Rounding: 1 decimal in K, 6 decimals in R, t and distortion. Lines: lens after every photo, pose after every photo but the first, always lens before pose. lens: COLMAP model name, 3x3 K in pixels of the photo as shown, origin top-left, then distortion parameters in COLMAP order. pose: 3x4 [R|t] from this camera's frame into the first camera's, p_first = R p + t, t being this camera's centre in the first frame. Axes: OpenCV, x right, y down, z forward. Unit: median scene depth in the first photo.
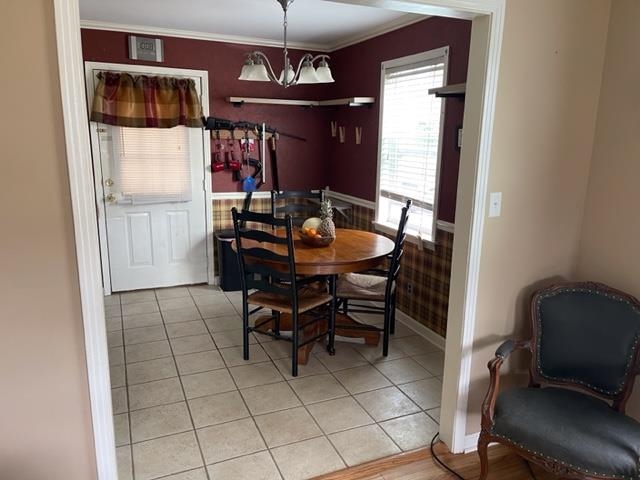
lens RADIAL K [[490.7, 0, 319.1], [0, 490.7, 239.0], [0, 0, 1]] dist [0.027777, -0.001566]
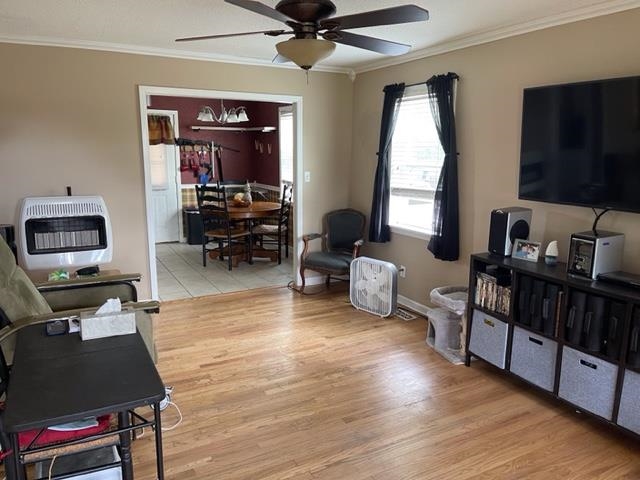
lens RADIAL K [[490.7, 0, 322.2], [0, 490.7, 239.7], [0, 0, 1]] dist [0.027777, -0.001566]
pose [[0.995572, -0.024392, 0.090777, 0.098357], [0.026525, 0.999398, -0.022365, 0.143965], [-0.090177, 0.024674, 0.995620, -0.686466]]
